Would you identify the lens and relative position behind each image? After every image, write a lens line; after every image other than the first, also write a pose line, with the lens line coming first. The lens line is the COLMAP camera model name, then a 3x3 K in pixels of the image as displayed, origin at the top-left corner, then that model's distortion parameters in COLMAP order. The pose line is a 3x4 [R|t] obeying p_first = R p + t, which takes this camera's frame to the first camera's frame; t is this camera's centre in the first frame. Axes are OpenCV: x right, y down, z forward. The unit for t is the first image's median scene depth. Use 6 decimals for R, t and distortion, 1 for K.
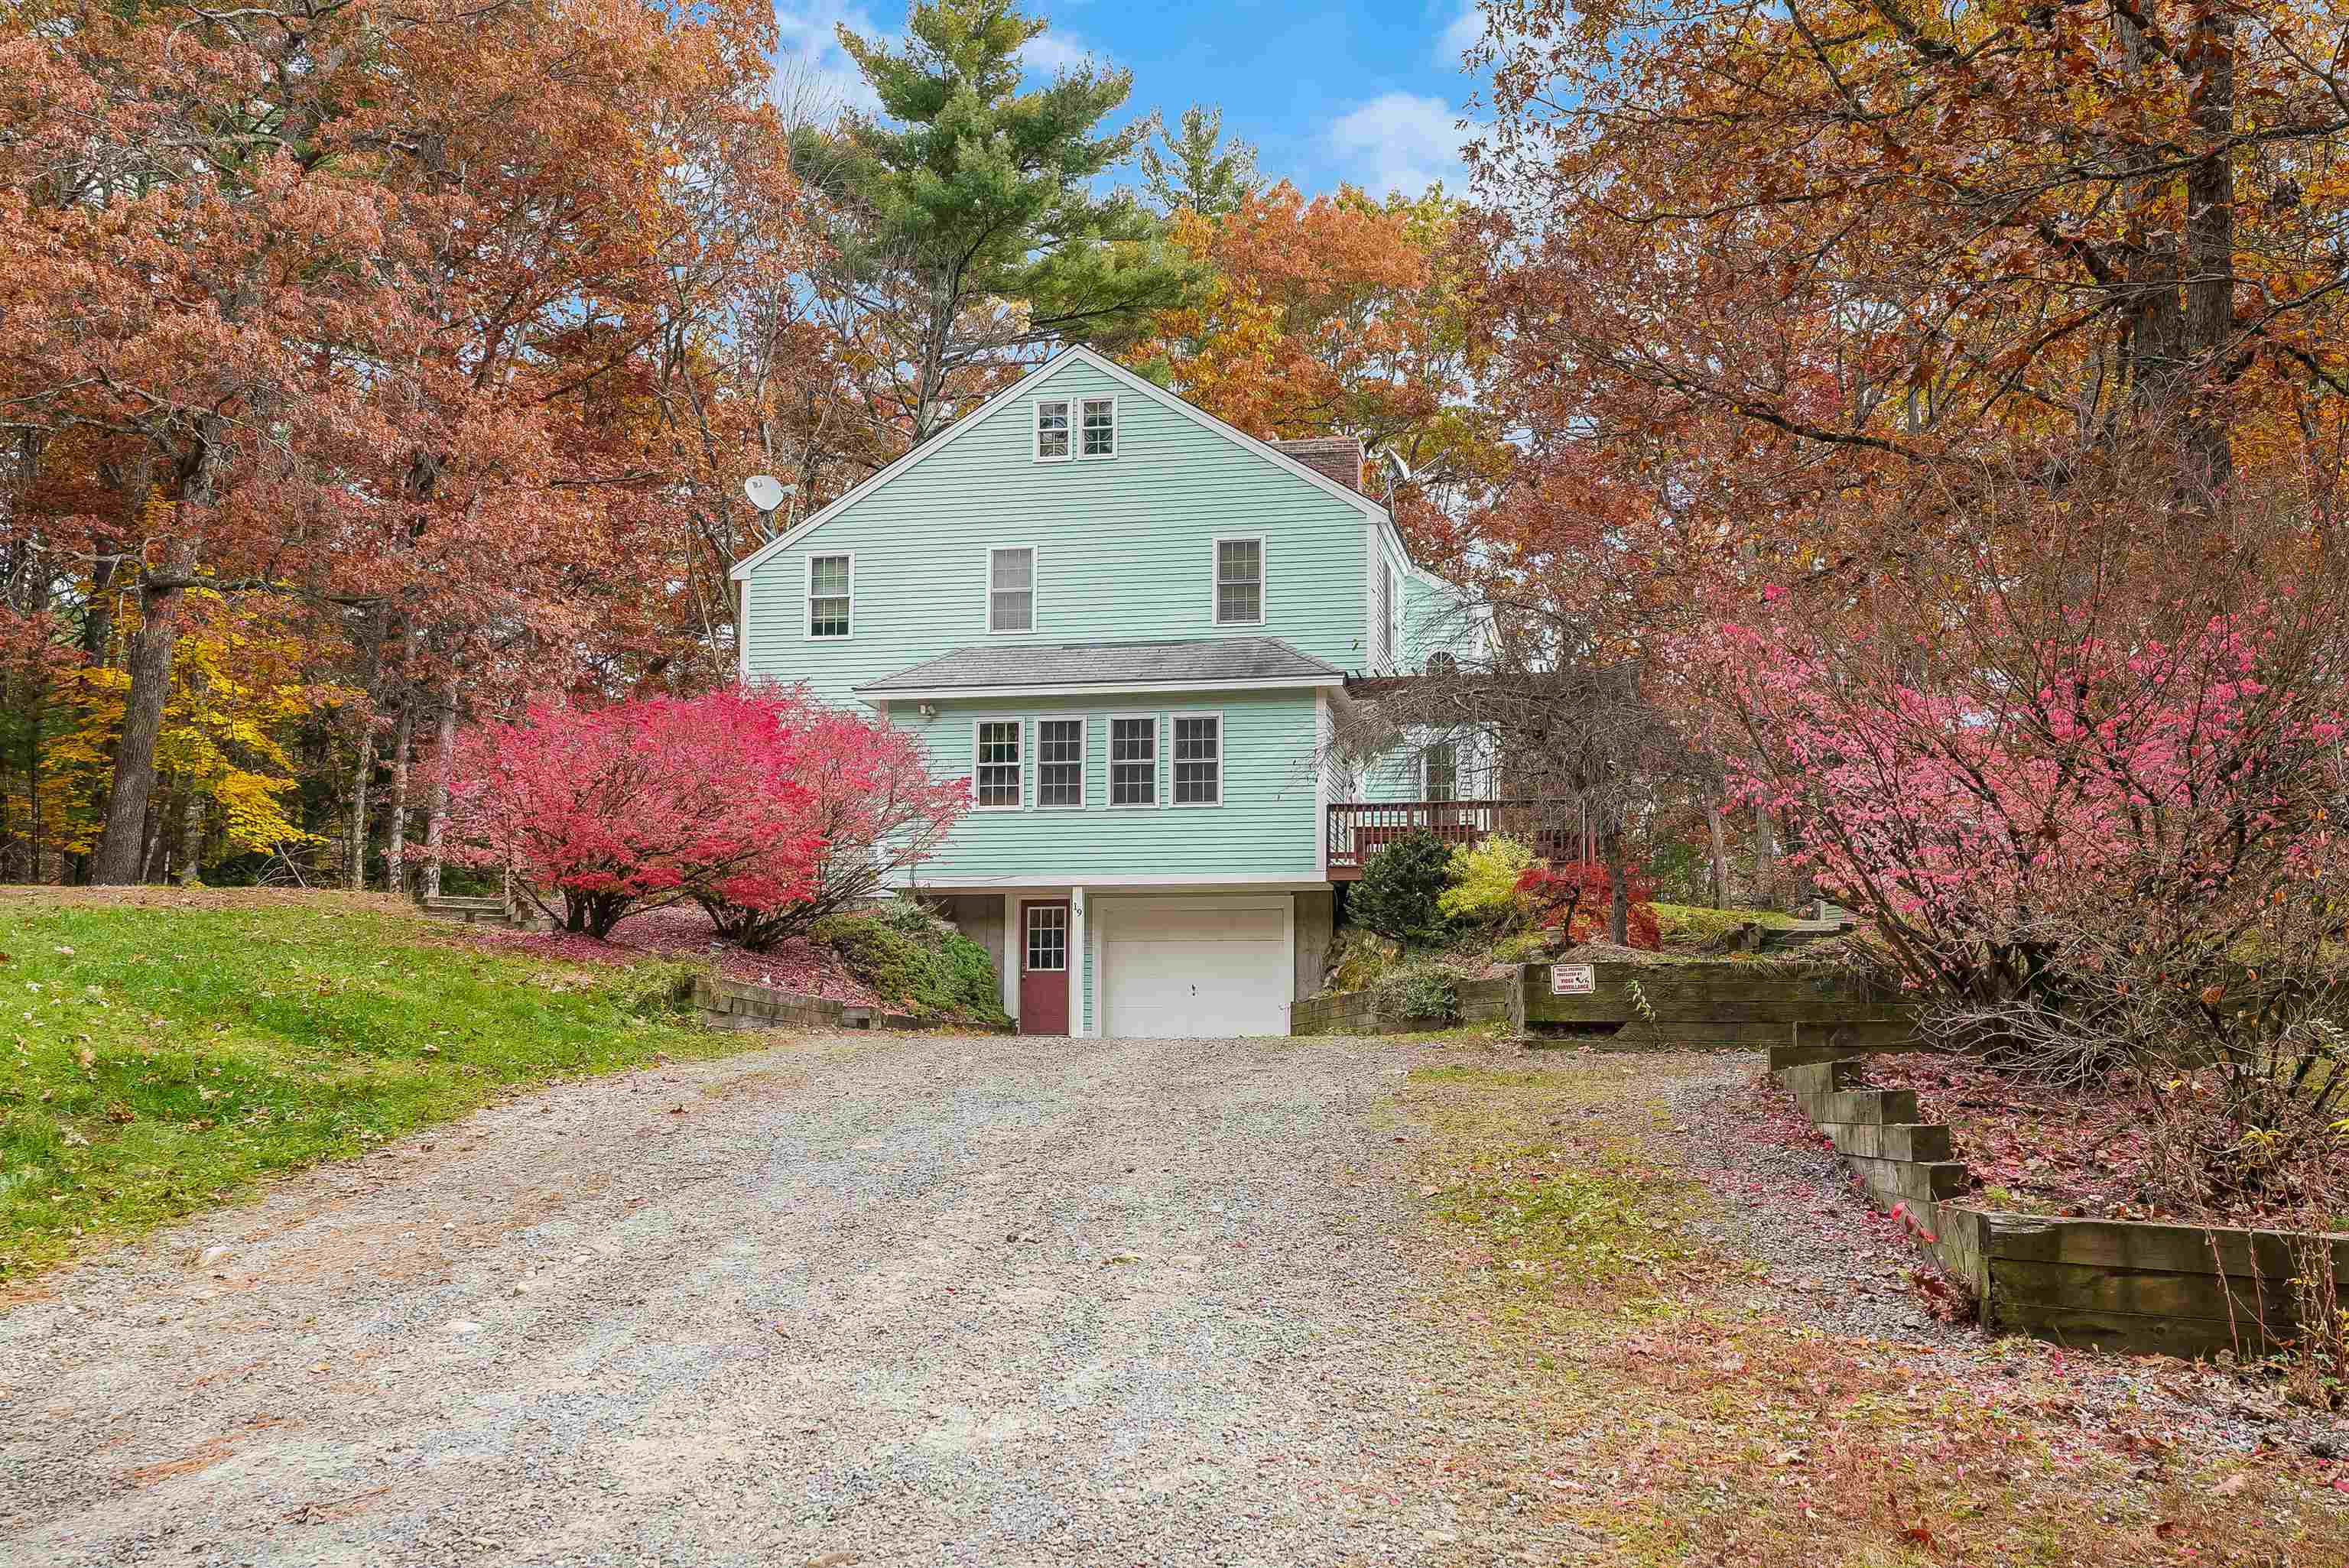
lens RADIAL K [[2327.6, 0, 1172.0], [0, 2327.6, 846.4], [0, 0, 1]] dist [0.080428, 0.031025]
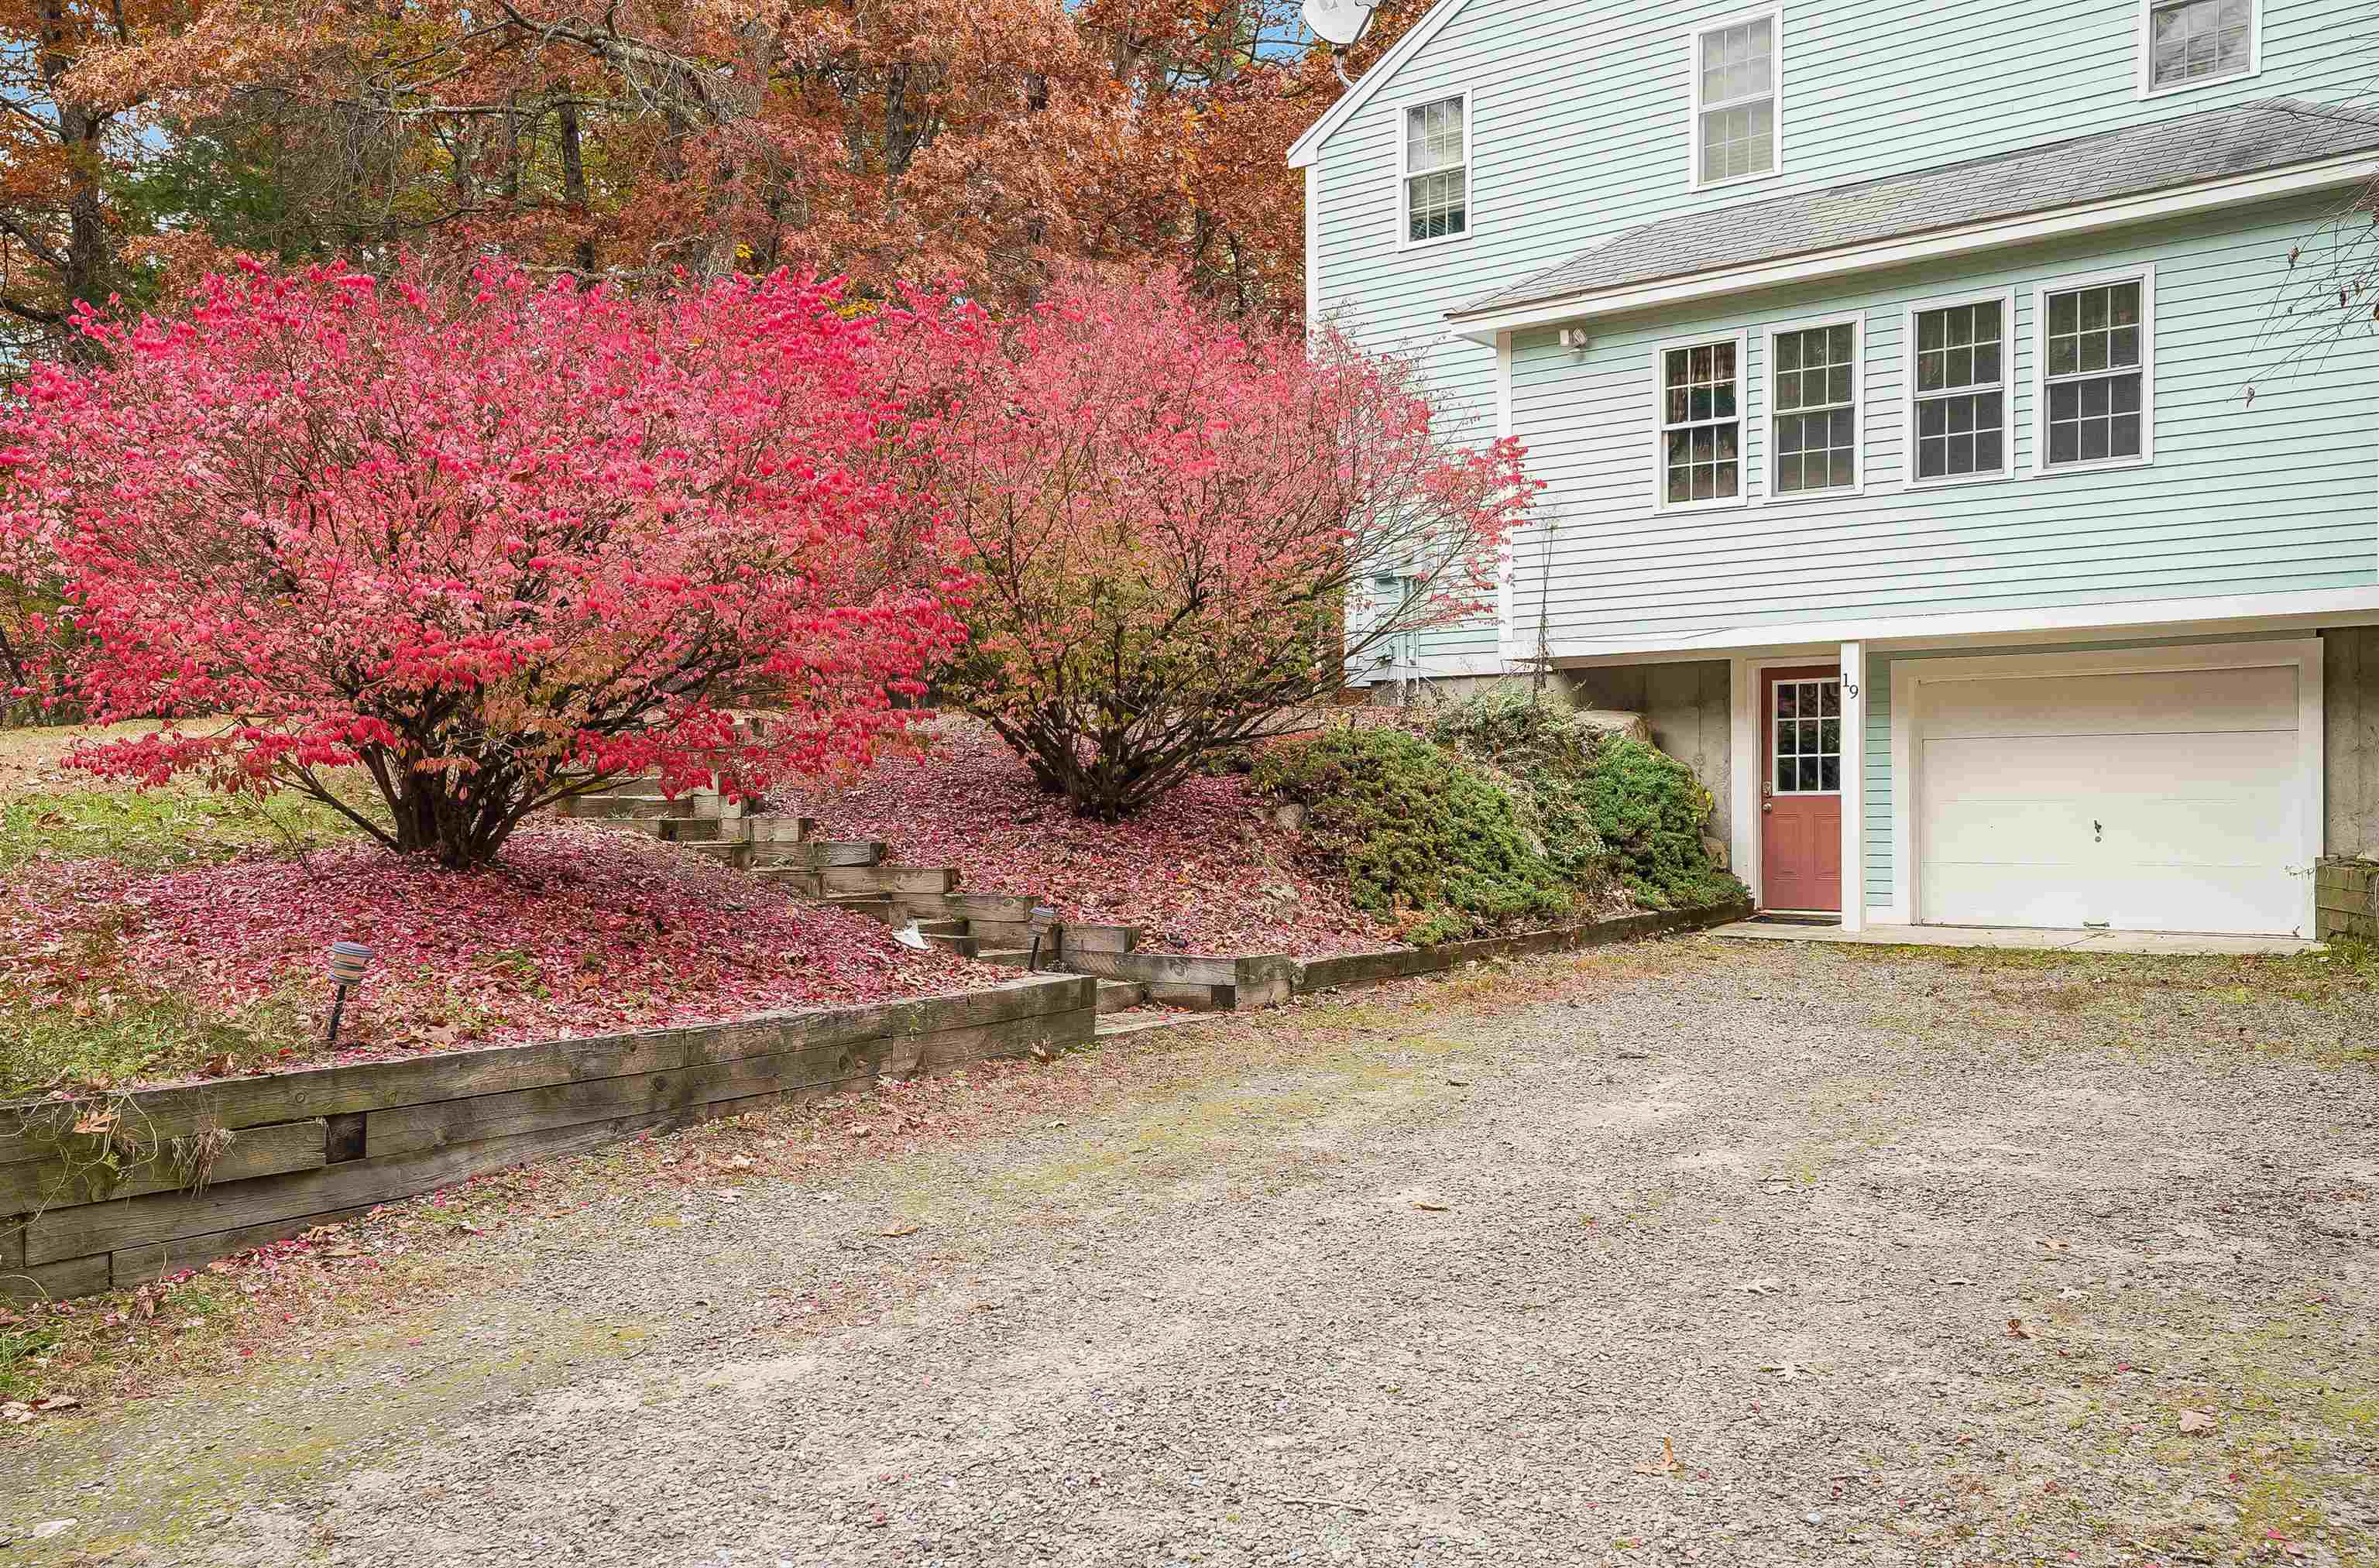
lens RADIAL K [[2086.5, 0, 1189.5], [0, 2086.5, 825.4], [0, 0, 1]] dist [0.045895, 0.000838]
pose [[0.902946, -0.008116, -0.429678, 0.027806], [0.058965, 0.992705, 0.105163, -0.000363], [0.425690, -0.120293, 0.896838, 0.495216]]
